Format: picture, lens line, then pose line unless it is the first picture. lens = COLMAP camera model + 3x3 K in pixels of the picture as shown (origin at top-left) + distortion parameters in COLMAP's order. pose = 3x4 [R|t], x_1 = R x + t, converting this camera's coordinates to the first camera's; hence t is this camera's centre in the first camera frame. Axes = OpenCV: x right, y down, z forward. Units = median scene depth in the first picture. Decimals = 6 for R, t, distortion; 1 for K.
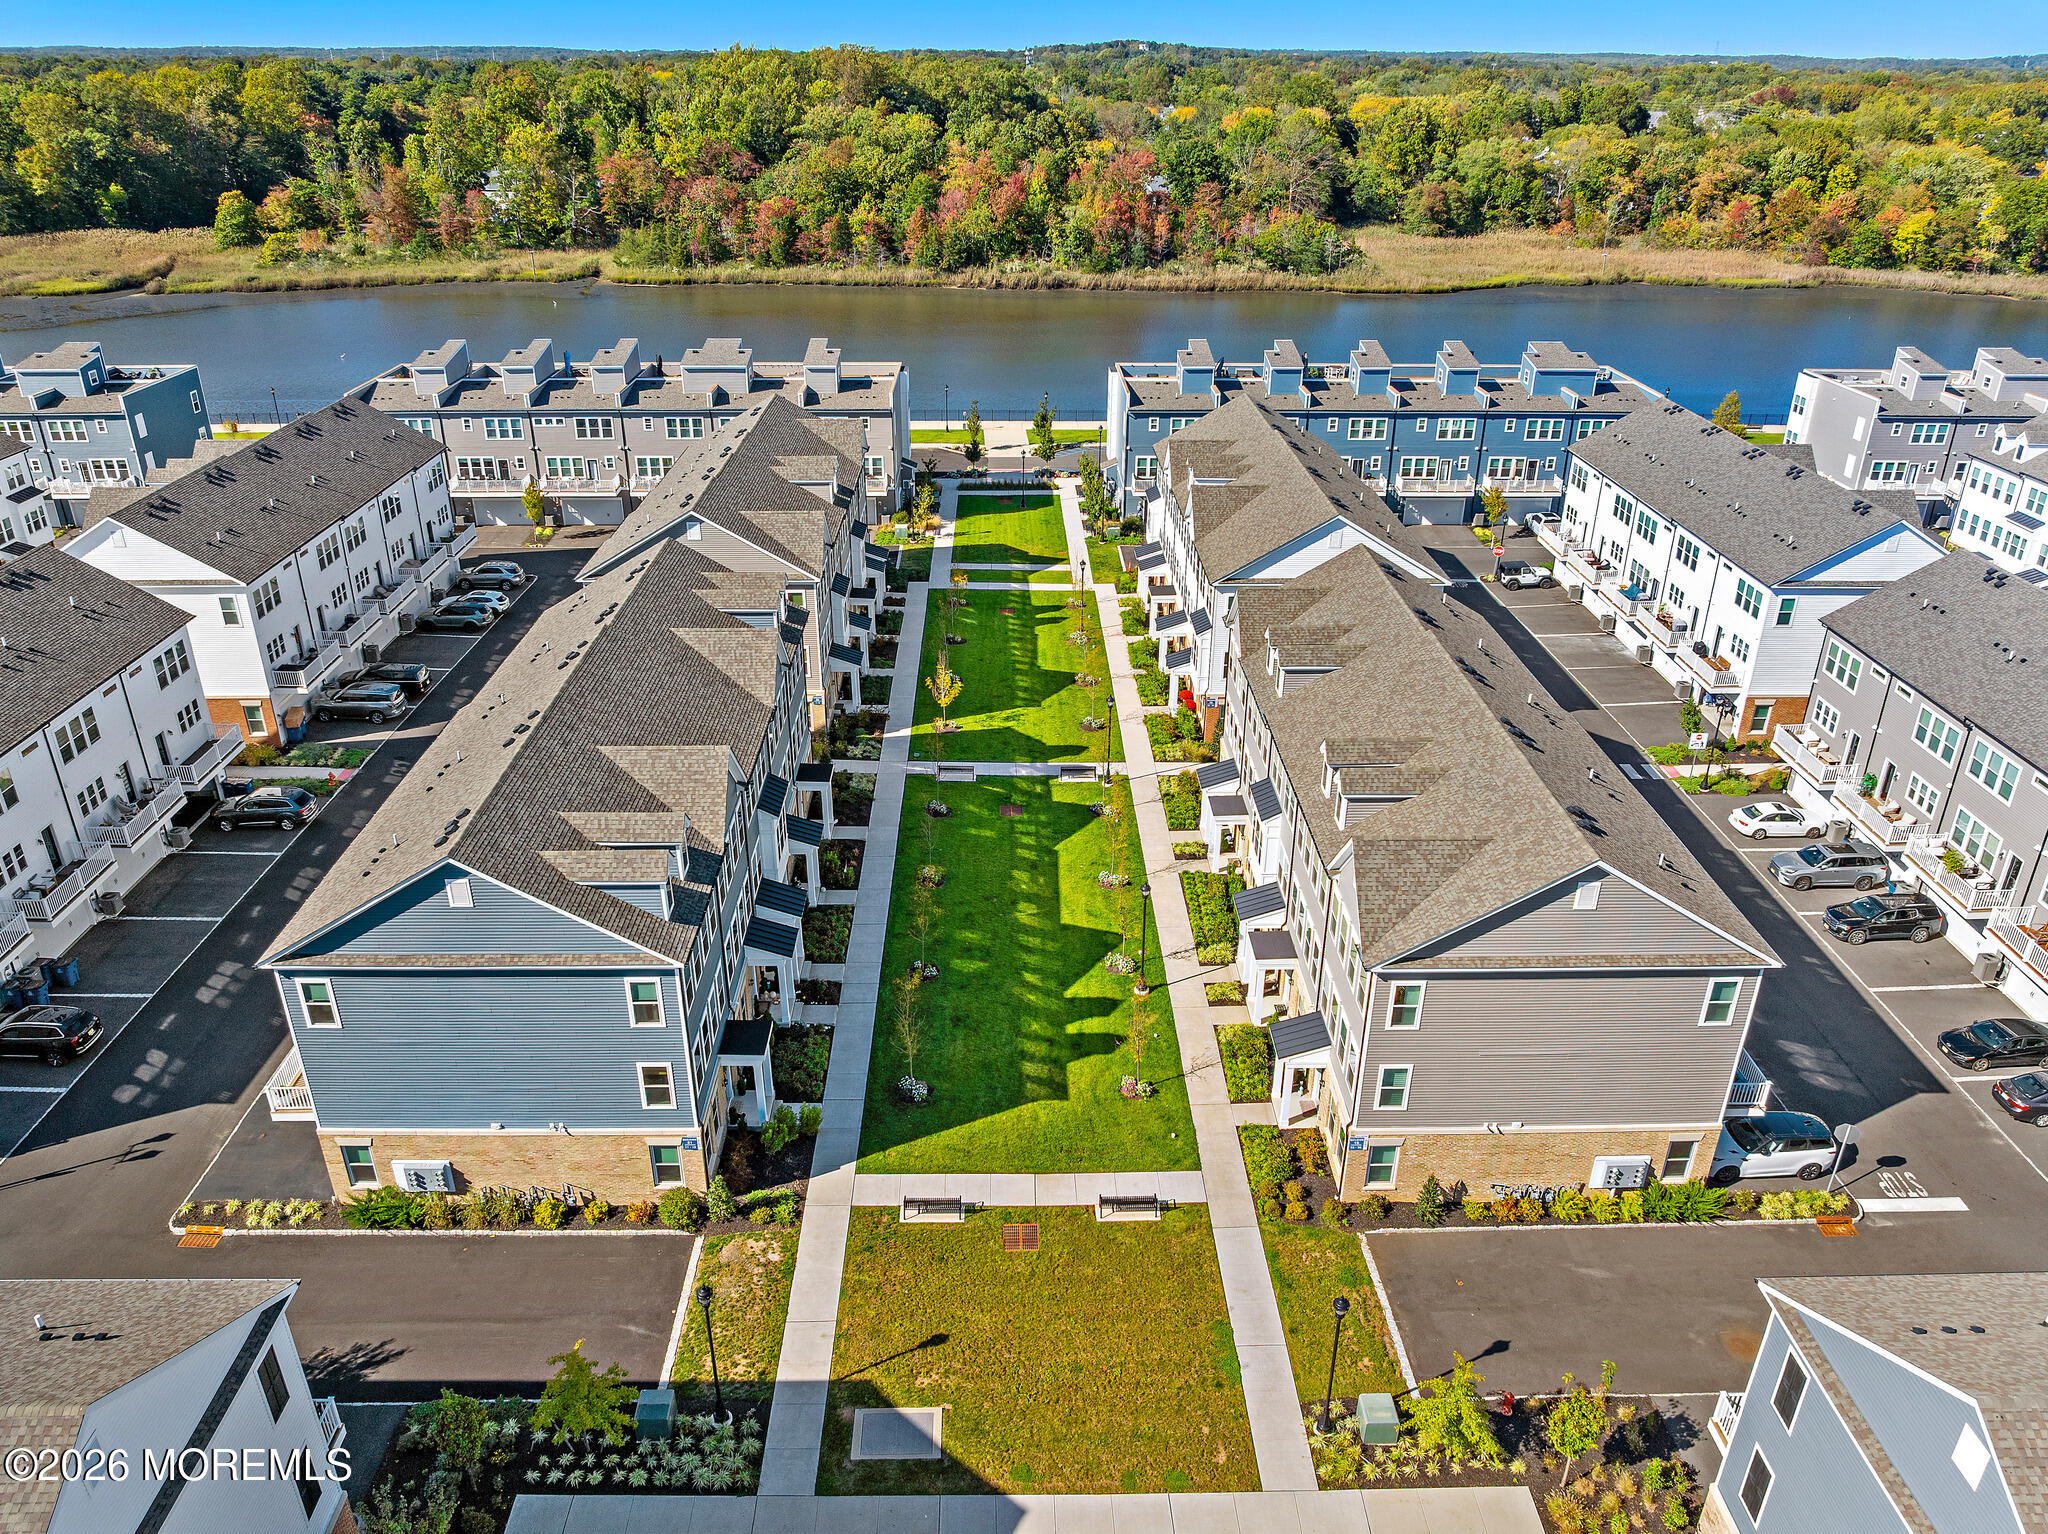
lens RADIAL K [[1448.4, 0, 1024.0], [0, 1448.4, 767.0], [0, 0, 1]] dist [-0.059213, 0.029751]
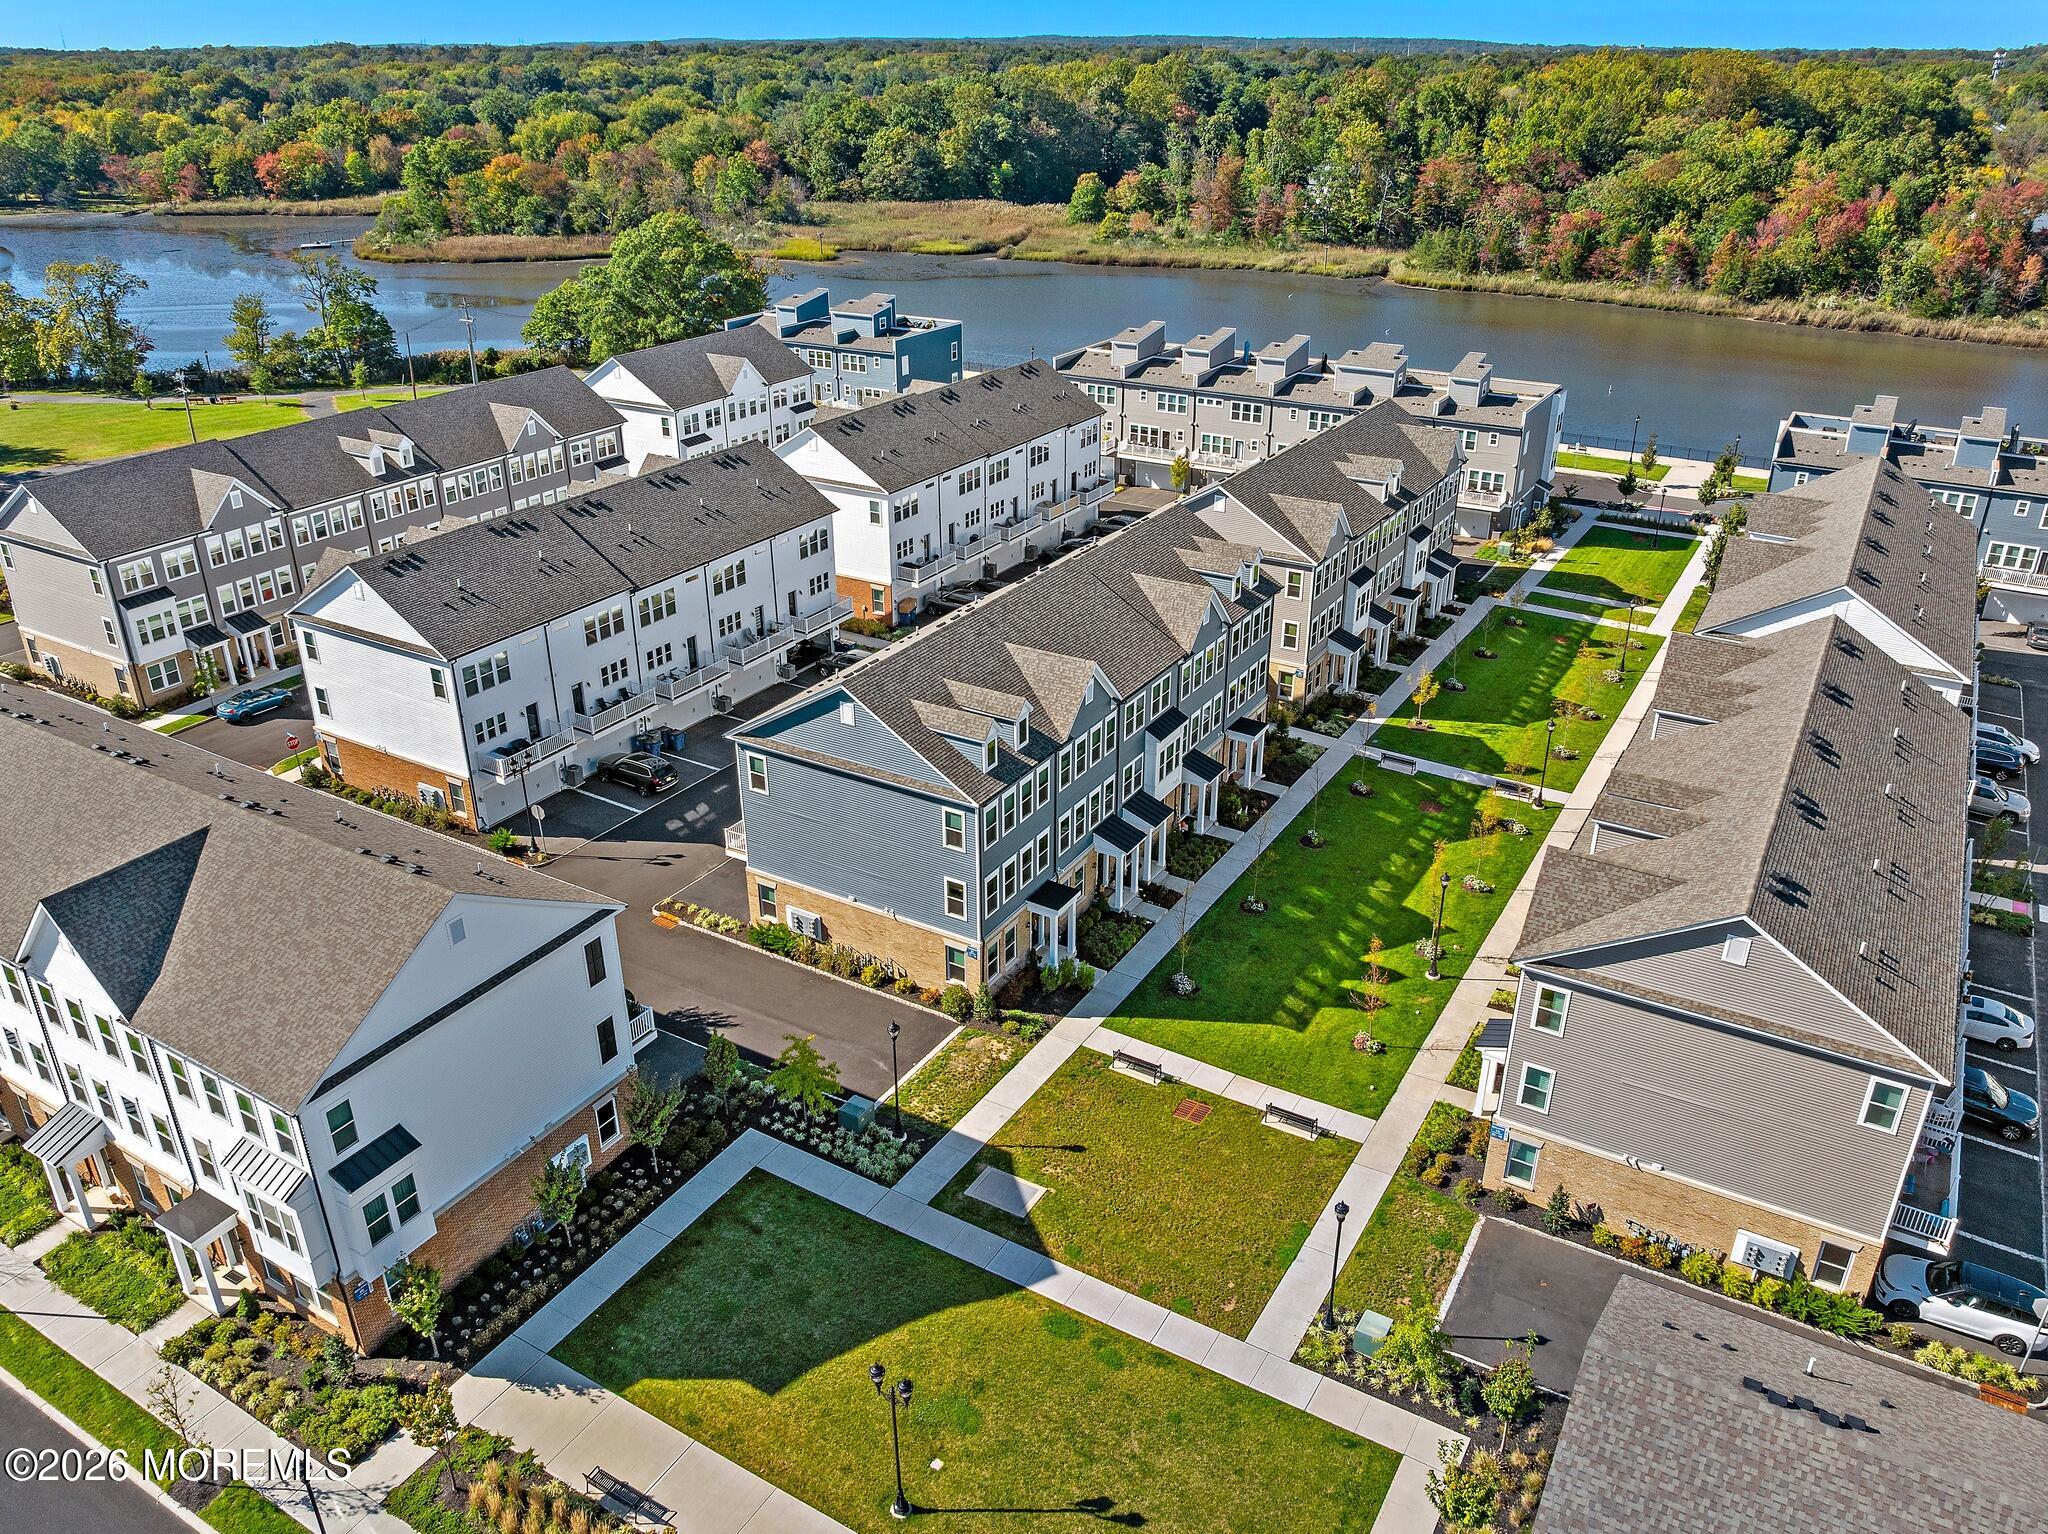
lens RADIAL K [[1492.1, 0, 1024.0], [0, 1492.1, 767.0], [0, 0, 1]] dist [-0.036469, -0.002289]
pose [[0.850475, 0.224916, -0.475504, 0.227570], [-0.229543, 0.972053, 0.049231, 0.014910], [0.473288, 0.067279, 0.878335, -0.085911]]
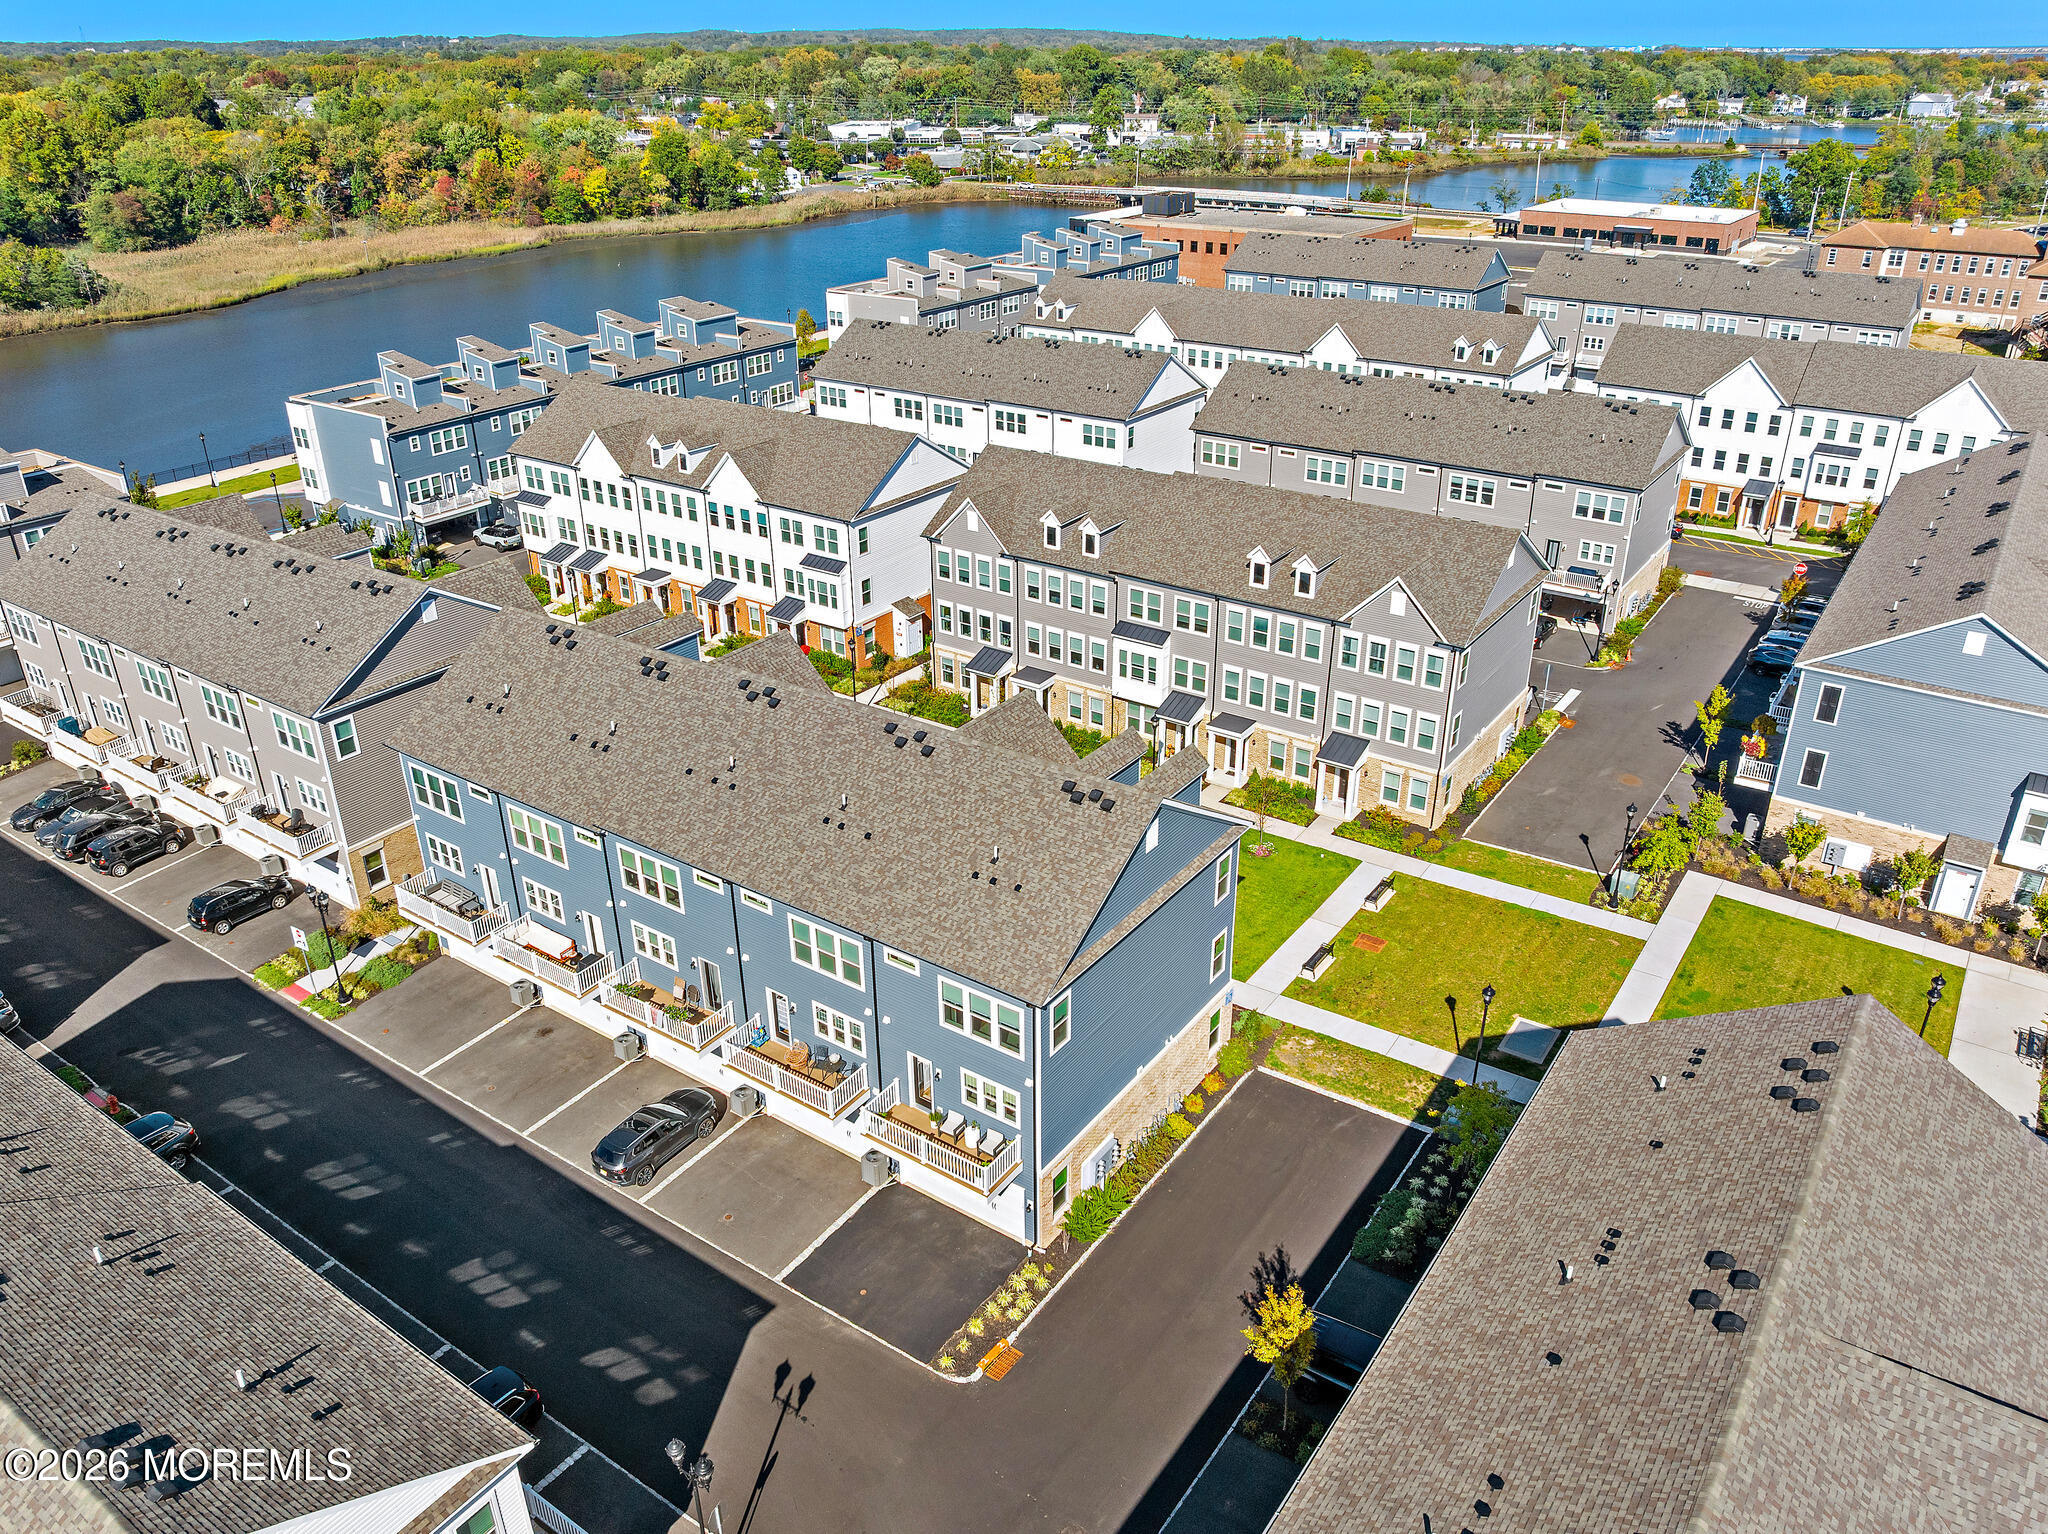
lens RADIAL K [[1472.9, 0, 1024.0], [0, 1472.9, 767.0], [0, 0, 1]] dist [-0.038741, 0.001806]
pose [[0.589229, -0.368014, 0.719288, -0.622565], [0.367613, 0.914873, 0.166941, -0.088998], [-0.719493, 0.166053, 0.674356, 0.175529]]
